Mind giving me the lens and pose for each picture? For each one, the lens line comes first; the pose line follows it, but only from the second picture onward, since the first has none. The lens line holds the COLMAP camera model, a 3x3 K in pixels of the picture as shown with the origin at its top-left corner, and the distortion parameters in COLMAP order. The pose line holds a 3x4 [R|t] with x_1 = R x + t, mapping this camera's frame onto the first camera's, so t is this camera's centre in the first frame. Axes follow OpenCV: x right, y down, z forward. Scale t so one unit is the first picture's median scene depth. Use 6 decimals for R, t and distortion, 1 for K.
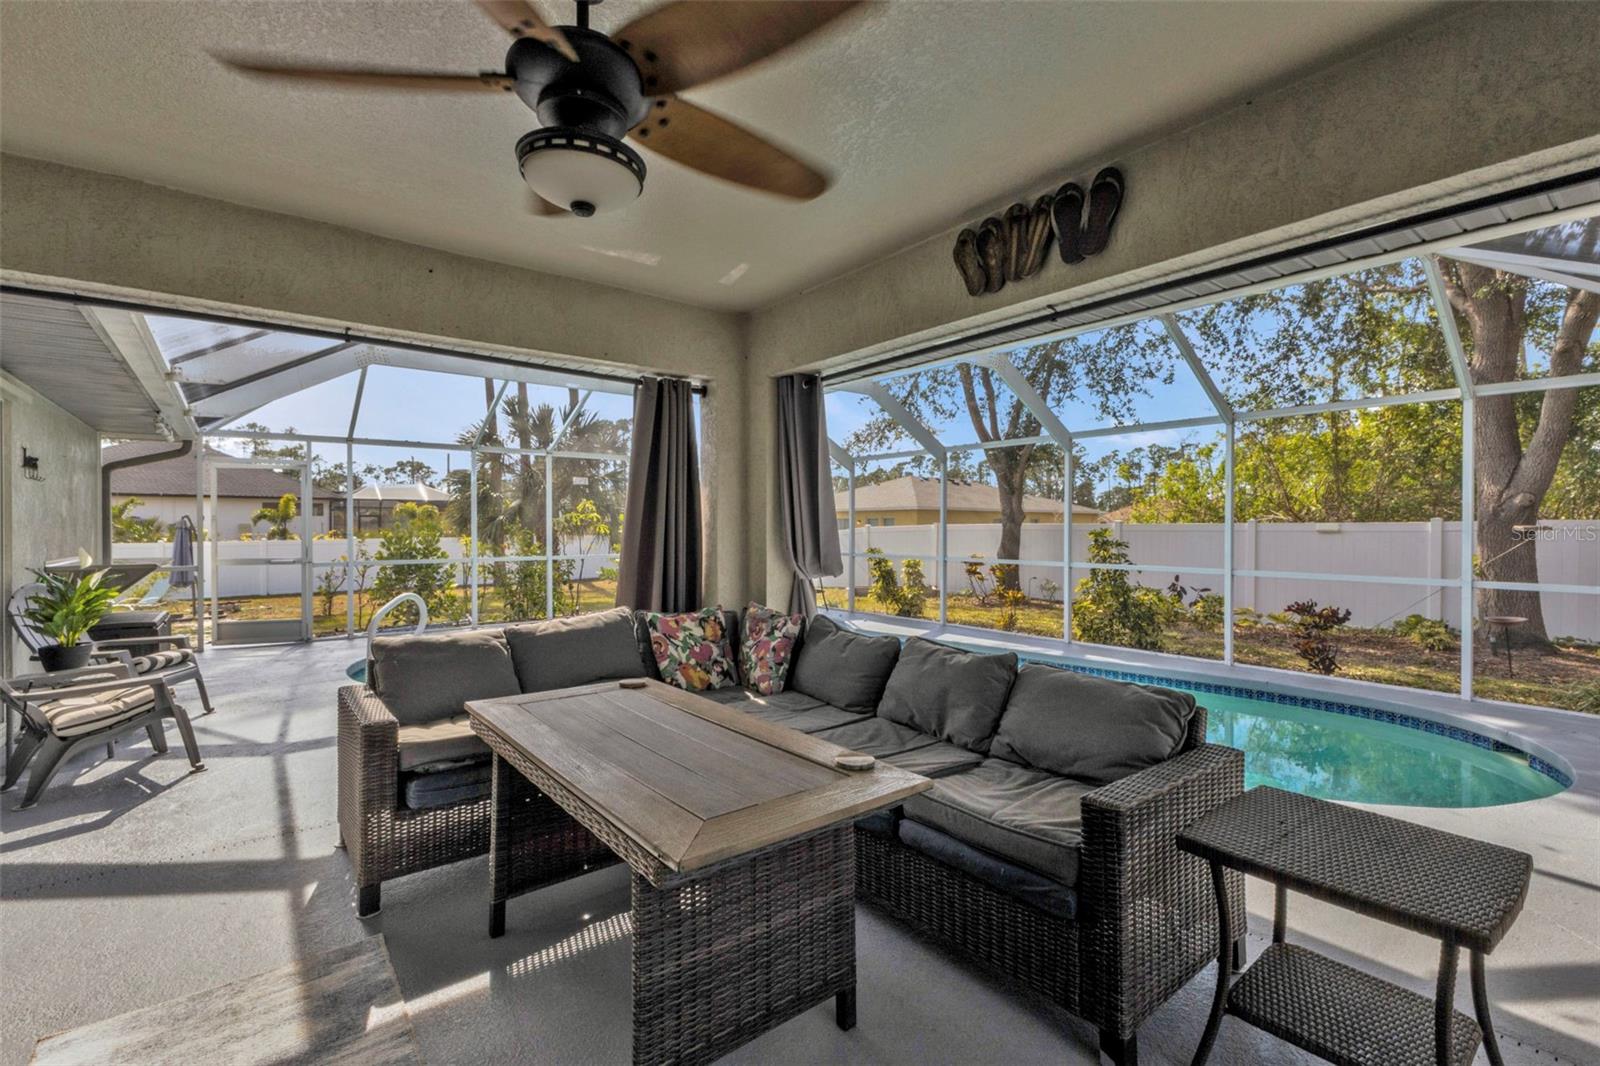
lens RADIAL K [[700.5, 0, 810.4], [0, 700.5, 531.6], [0, 0, 1]] dist [0.022203, -0.004878]
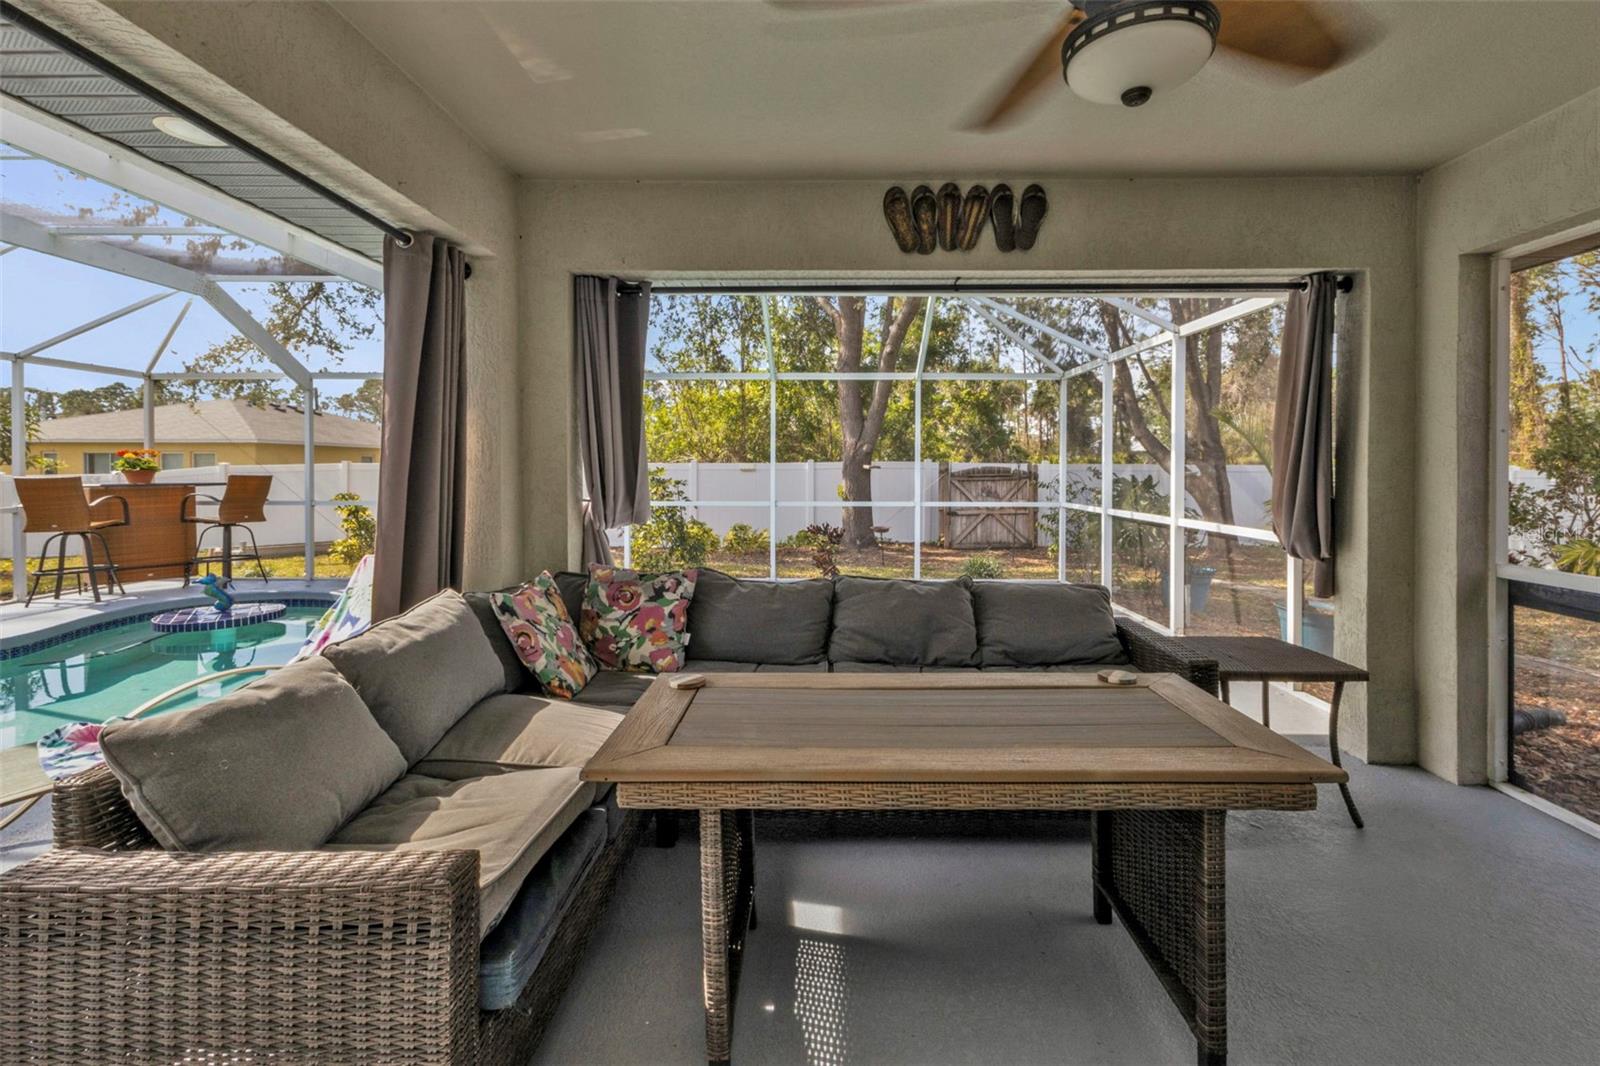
lens RADIAL K [[700.5, 0, 821.0], [0, 700.5, 476.2], [0, 0, 1]] dist [0.022203, -0.004878]
pose [[0.637496, -0.010584, 0.770381, -0.210225], [0.003731, 0.999936, 0.010651, -0.000960], [-0.770444, -0.003916, 0.637495, 0.126396]]
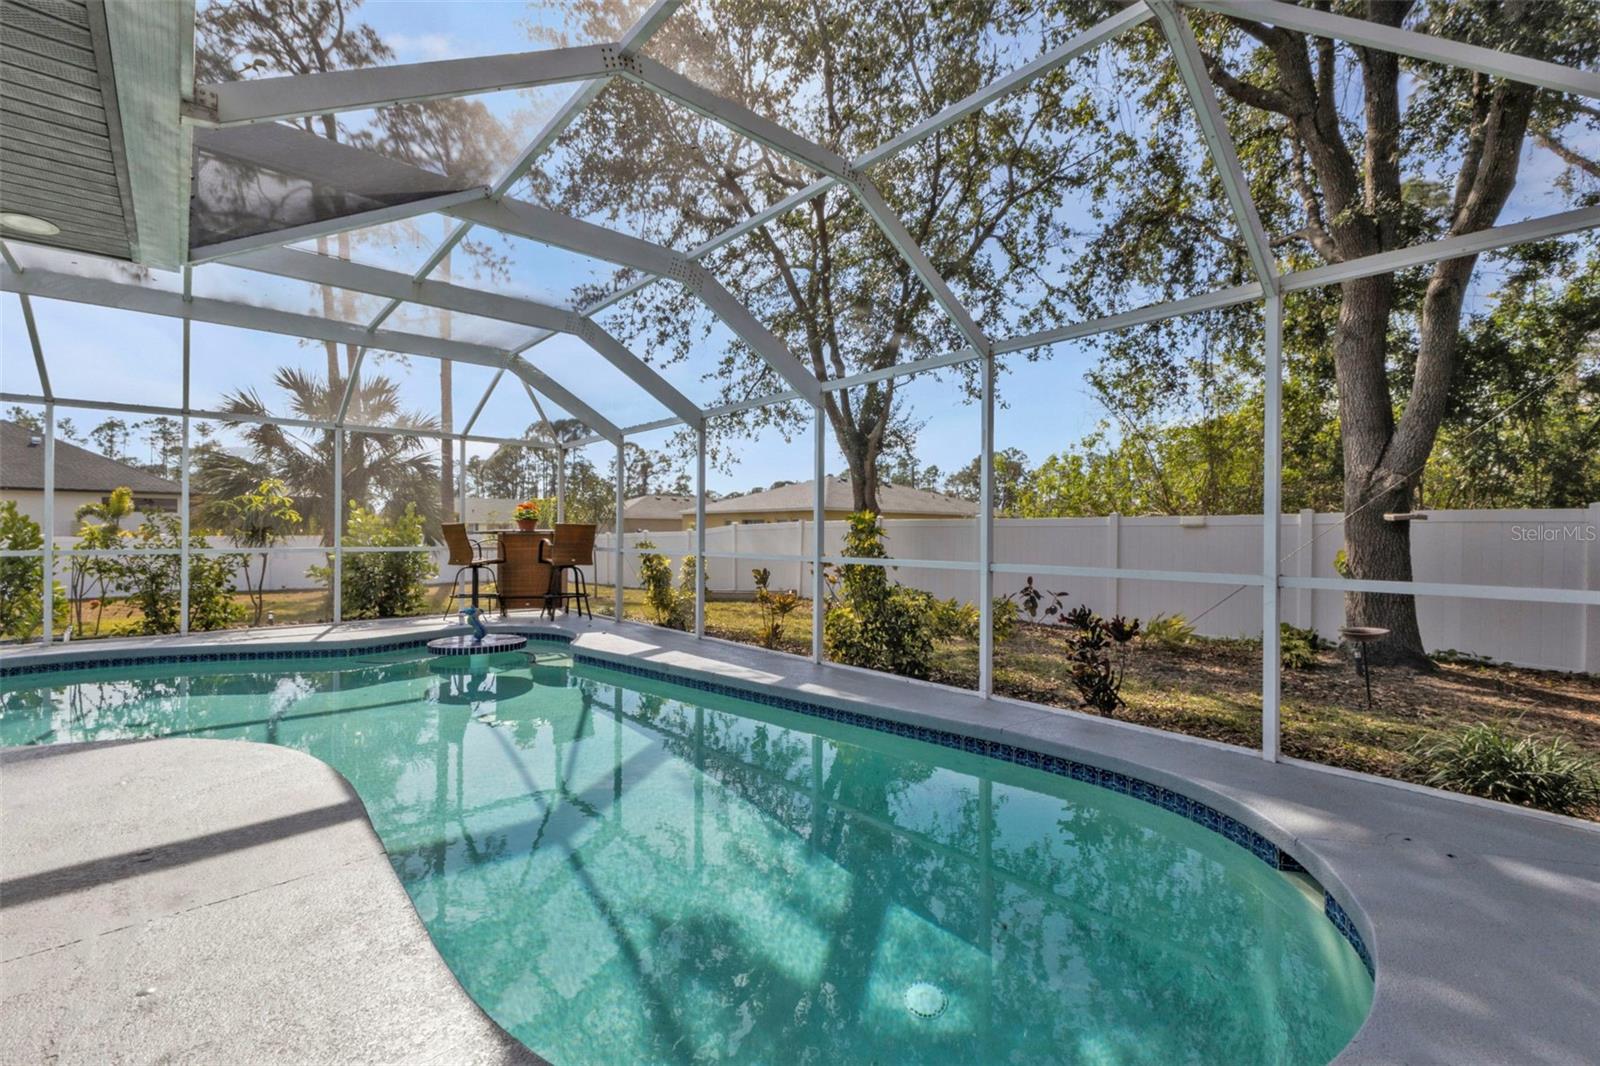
lens RADIAL K [[700.5, 0, 798.9], [0, 700.5, 530.7], [0, 0, 1]] dist [0.022203, -0.004878]
pose [[0.998472, 0.005405, 0.054994, 0.275544], [-0.004961, 0.999954, -0.008207, 0.020414], [-0.055036, 0.007922, 0.998453, 0.228137]]
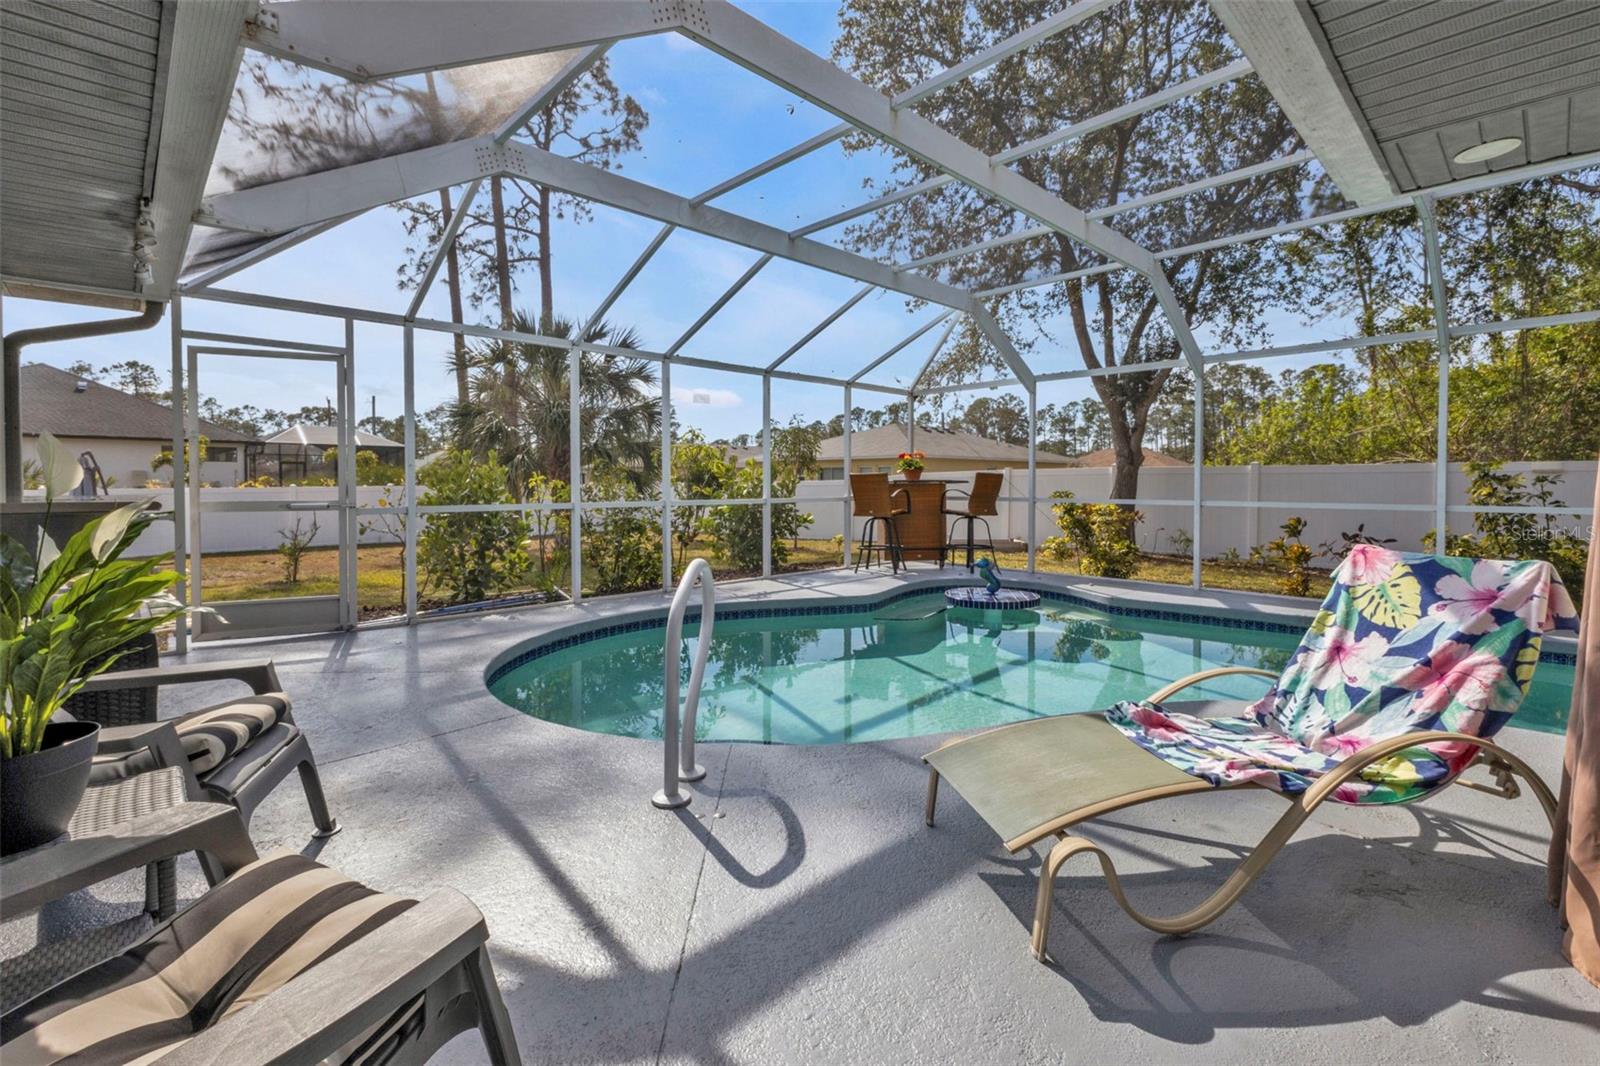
lens RADIAL K [[711.5, 0, 814.1], [0, 711.5, 502.0], [0, 0, 1]] dist [0.012968, 0.000444]
pose [[0.995900, -0.001397, 0.090446, -0.311139], [-0.000904, 0.999677, 0.025397, 0.019281], [-0.090452, -0.025375, 0.995577, 0.281534]]
